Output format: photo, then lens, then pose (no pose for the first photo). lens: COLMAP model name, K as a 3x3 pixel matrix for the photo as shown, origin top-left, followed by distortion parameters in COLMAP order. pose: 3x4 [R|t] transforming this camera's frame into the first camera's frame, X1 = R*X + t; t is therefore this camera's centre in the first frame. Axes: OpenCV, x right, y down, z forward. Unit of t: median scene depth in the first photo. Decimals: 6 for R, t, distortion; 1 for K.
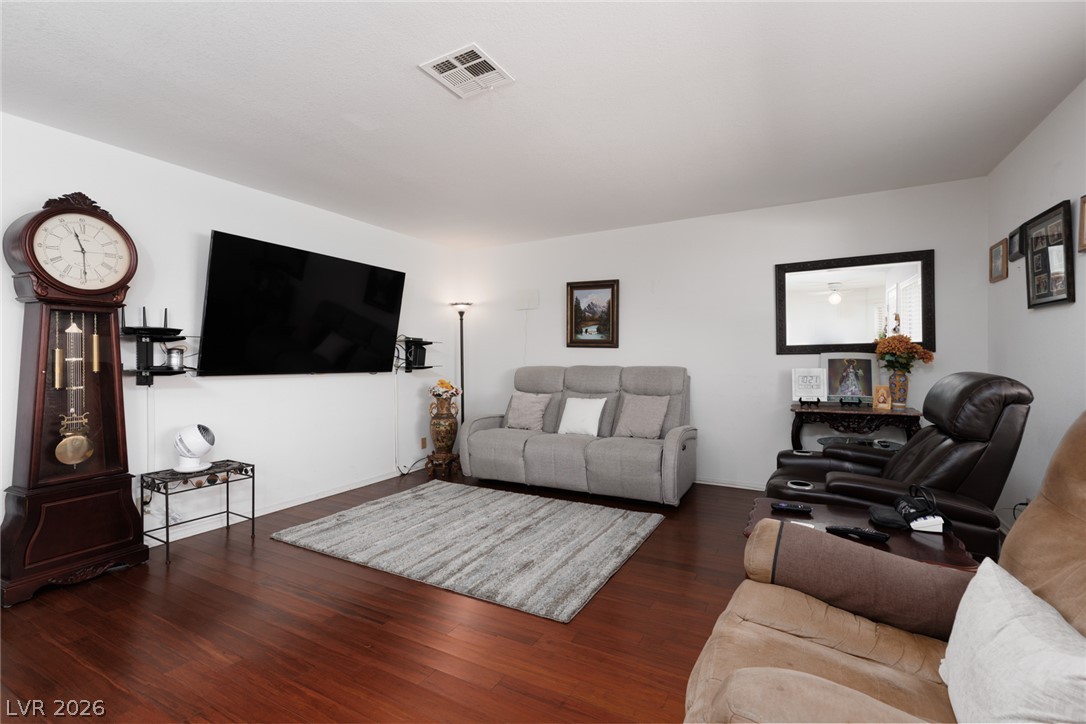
lens RADIAL K [[485.1, 0, 547.2], [0, 485.1, 356.5], [0, 0, 1]] dist [0.009474, -0.000156]
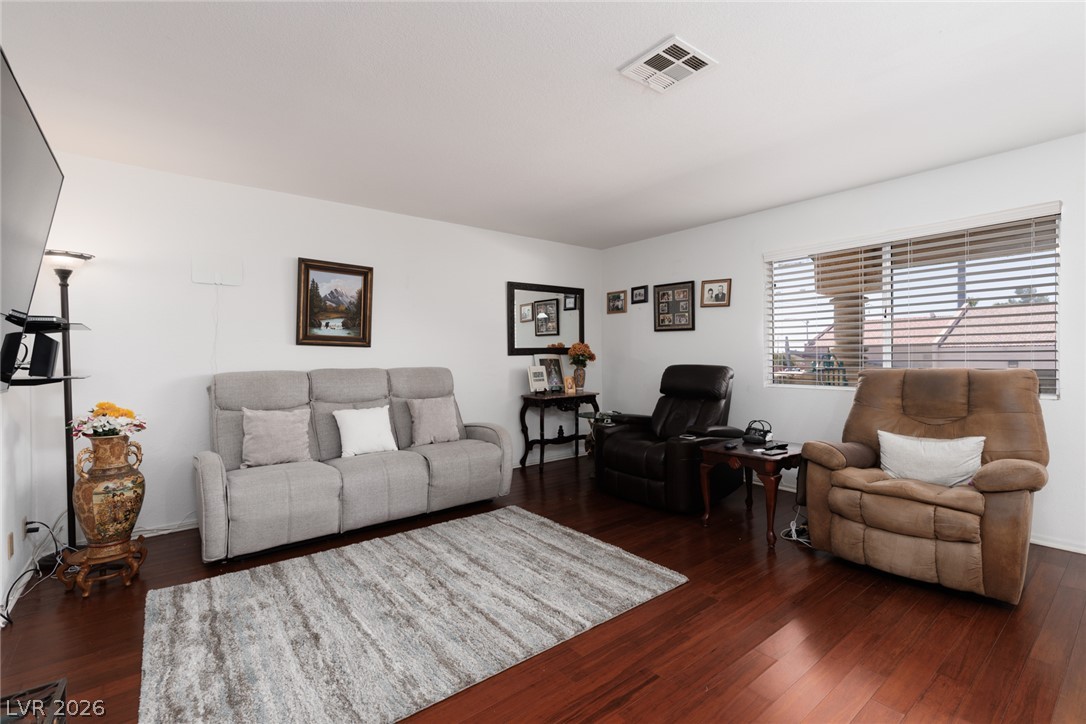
lens RADIAL K [[485.1, 0, 545.8], [0, 485.1, 358.8], [0, 0, 1]] dist [0.009474, -0.000156]
pose [[0.389576, -0.001499, 0.920993, -0.603667], [0.002813, 0.999996, 0.000438, 0.003801], [-0.920990, 0.002420, 0.389579, 0.438314]]
